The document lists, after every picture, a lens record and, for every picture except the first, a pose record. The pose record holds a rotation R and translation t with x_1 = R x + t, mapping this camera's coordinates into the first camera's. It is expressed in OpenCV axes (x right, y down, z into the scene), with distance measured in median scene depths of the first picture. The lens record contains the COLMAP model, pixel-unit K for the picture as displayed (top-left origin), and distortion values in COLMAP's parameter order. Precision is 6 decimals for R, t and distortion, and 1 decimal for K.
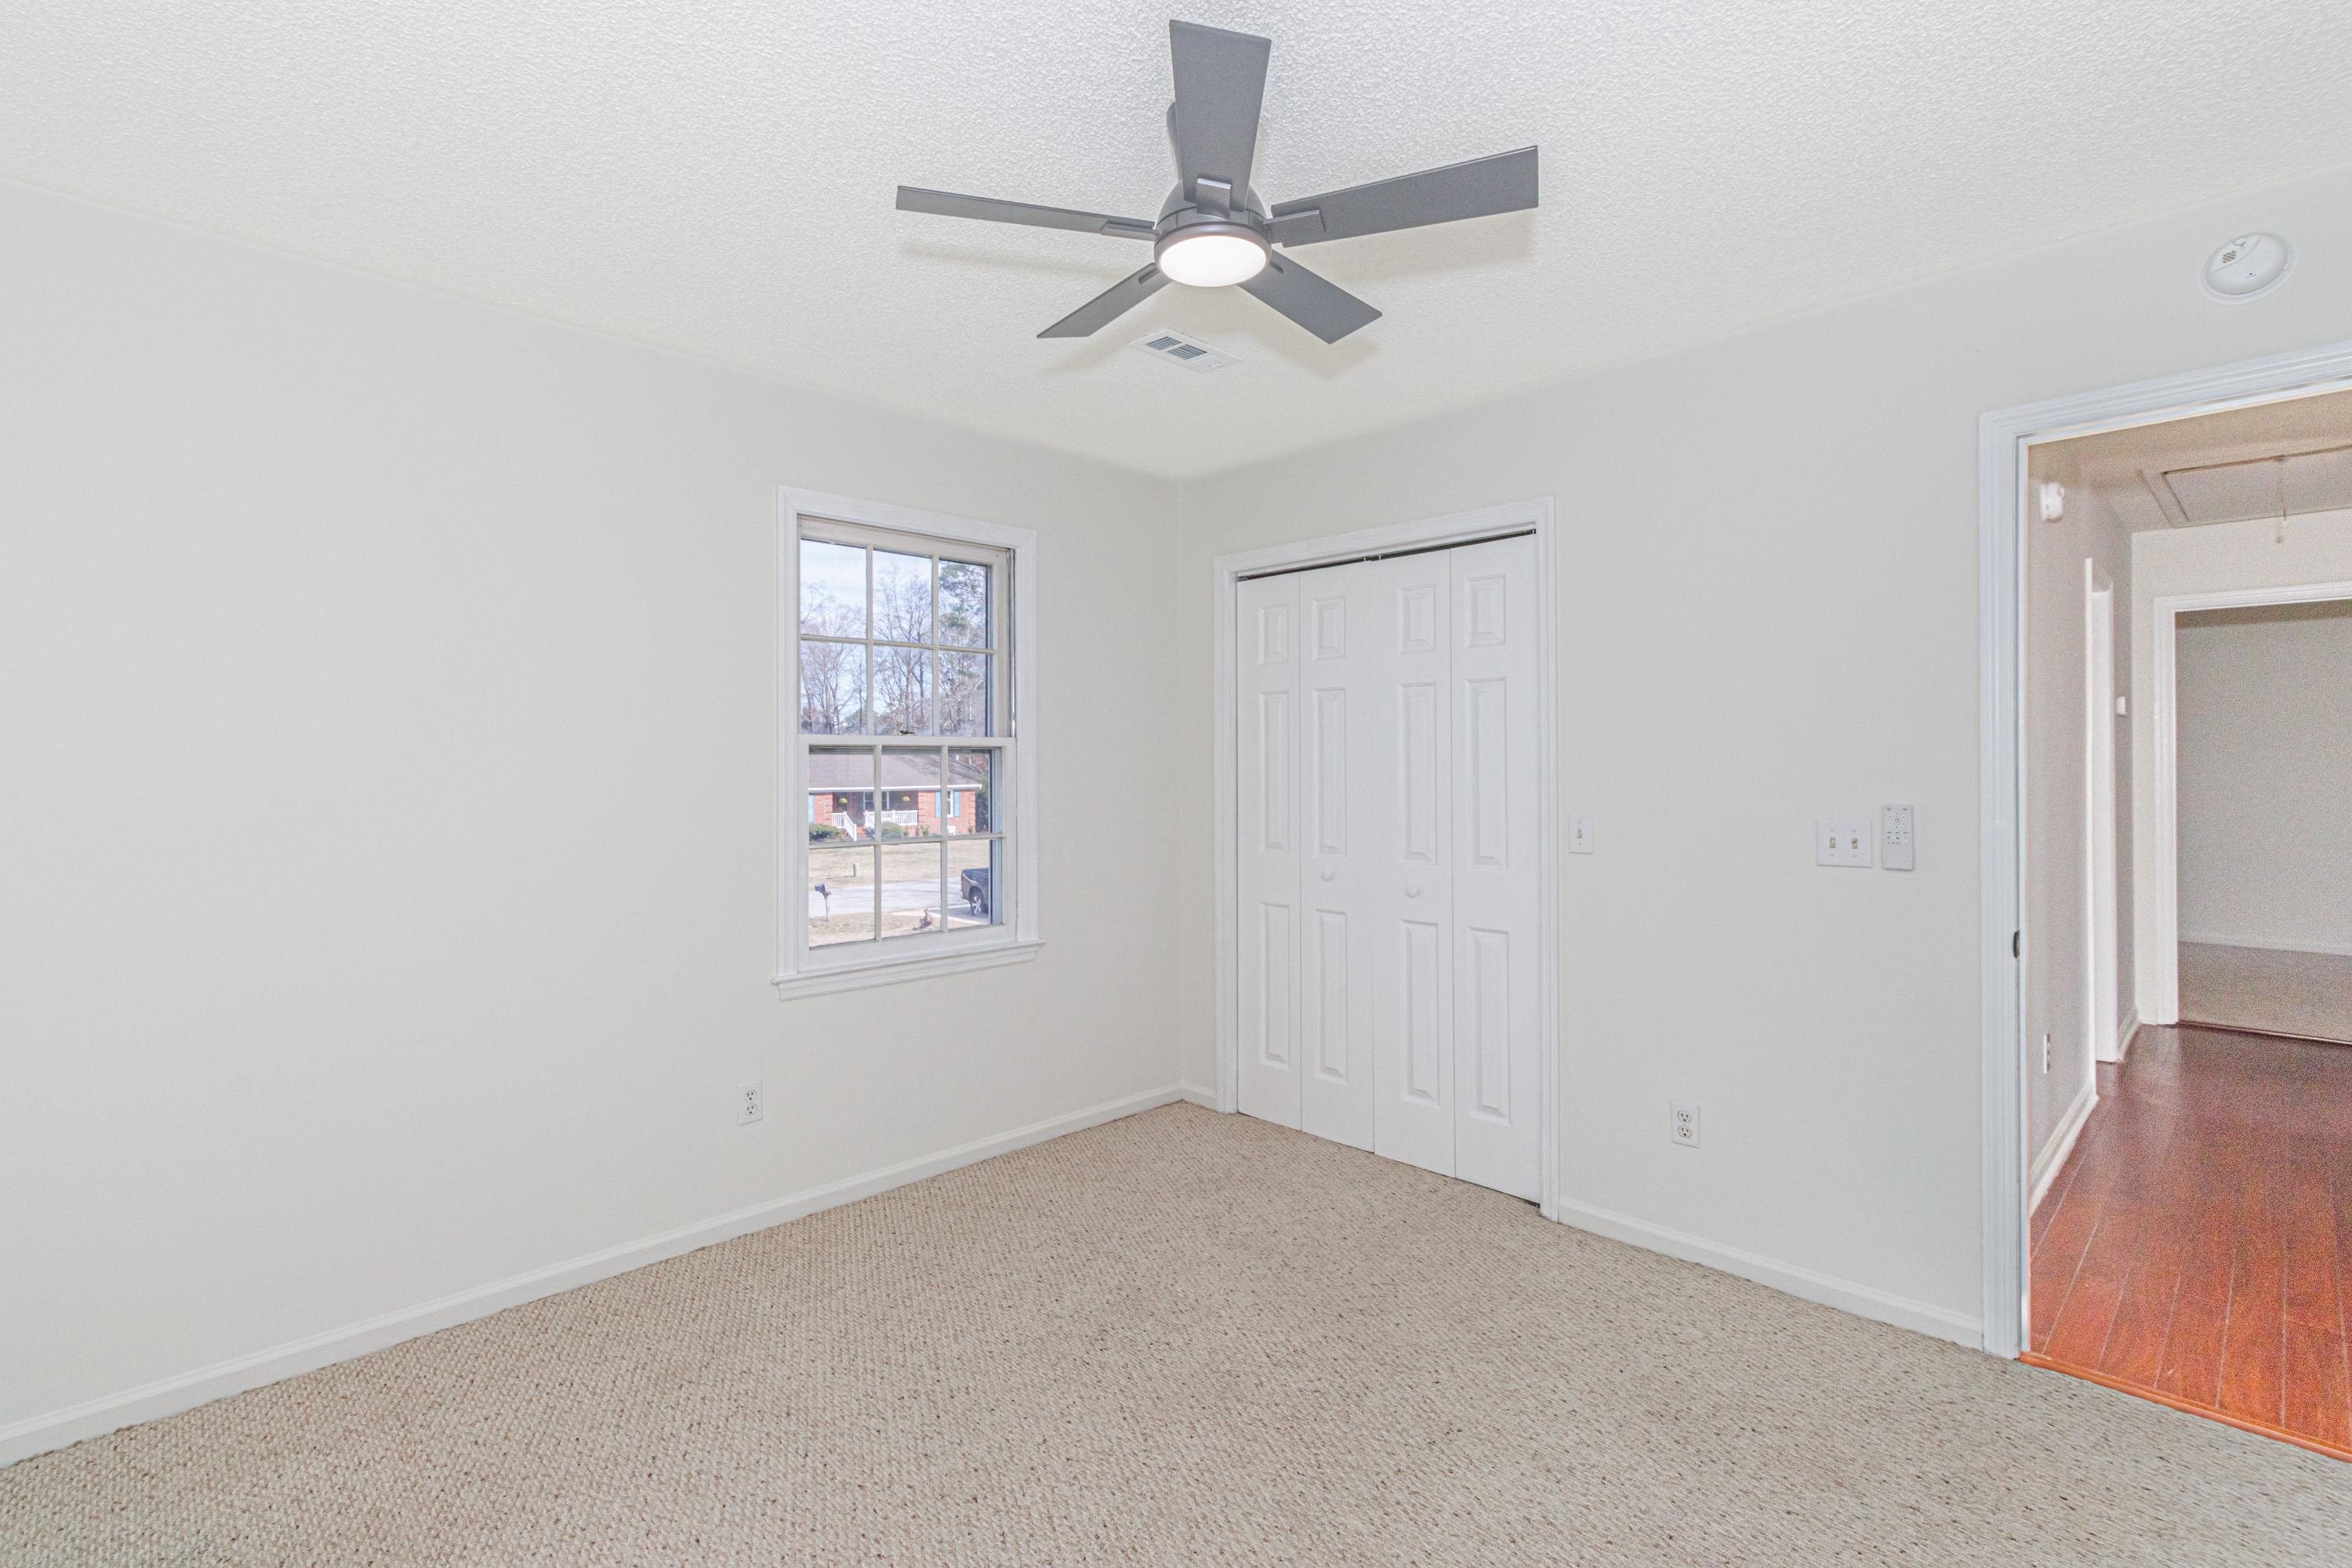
lens RADIAL K [[1082.8, 0, 1171.1], [0, 1082.8, 773.1], [0, 0, 1]] dist [0.001537, 0.000755]
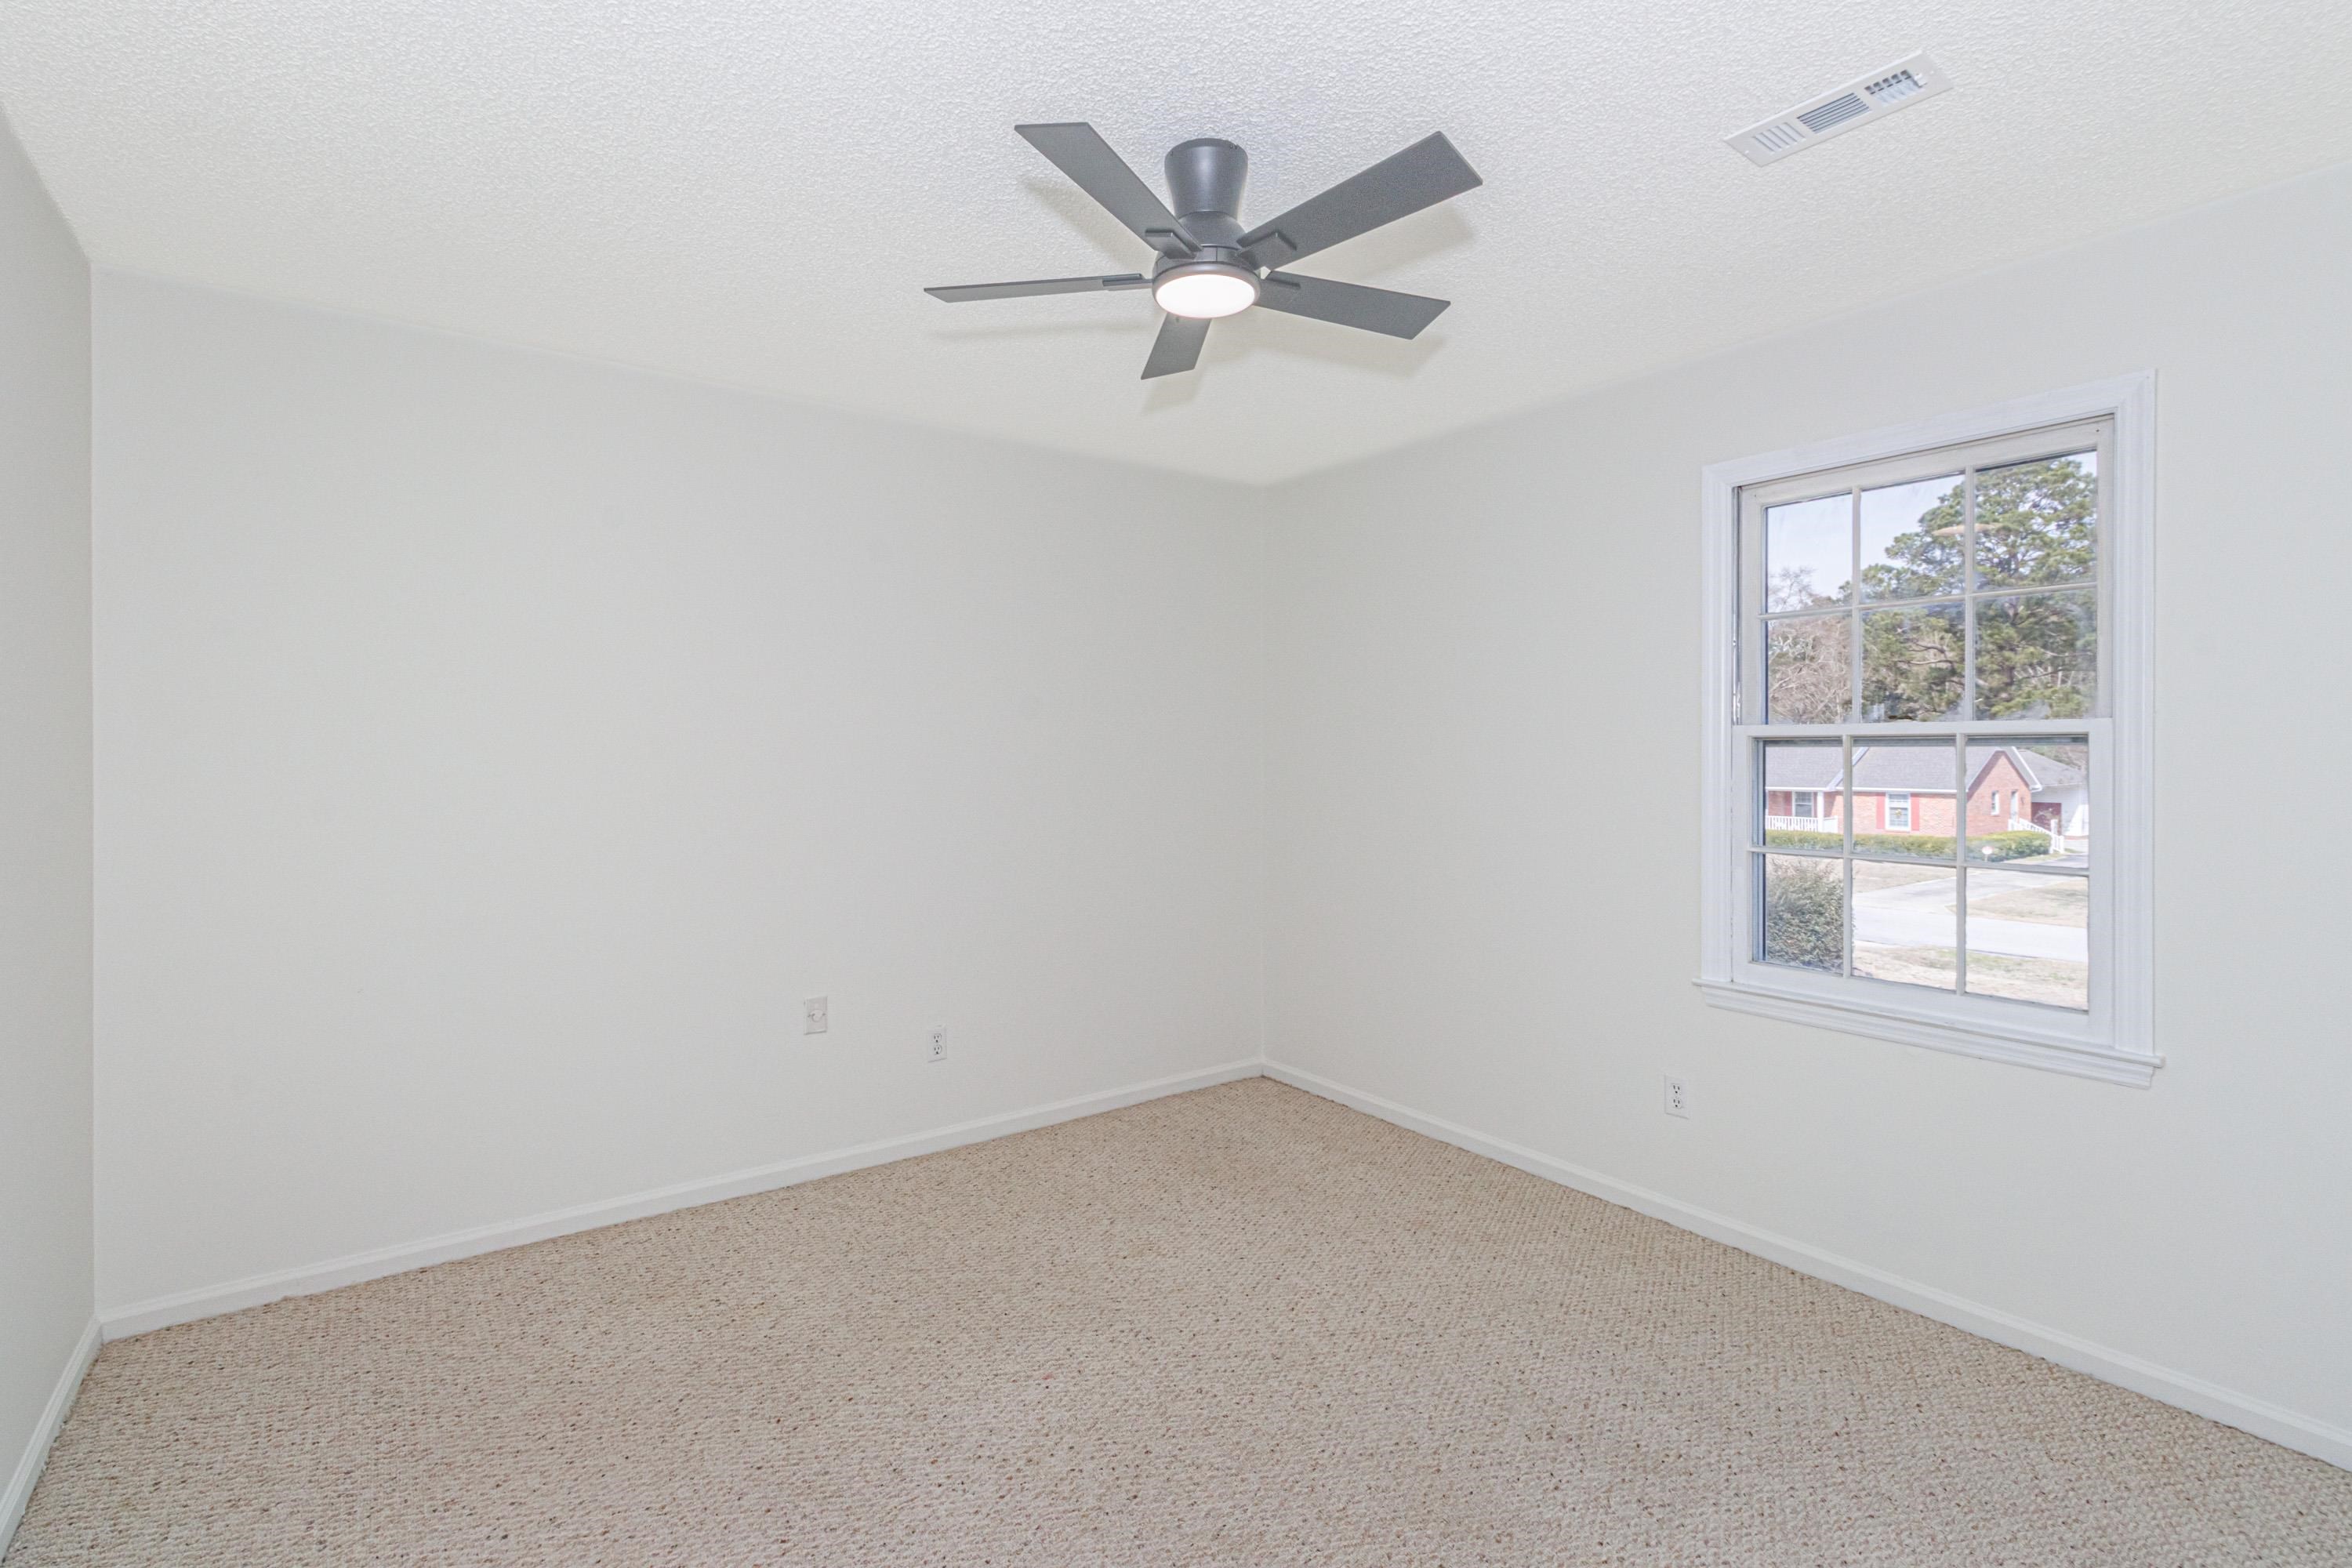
lens RADIAL K [[1061.9, 0, 1129.8], [0, 1061.9, 759.0], [0, 0, 1]] dist [-0.000224, 0.000023]
pose [[-0.154835, 0.009211, -0.987897, 0.600901], [-0.010511, 0.999885, 0.010970, -0.011087], [0.987884, 0.012082, -0.154720, 0.594396]]
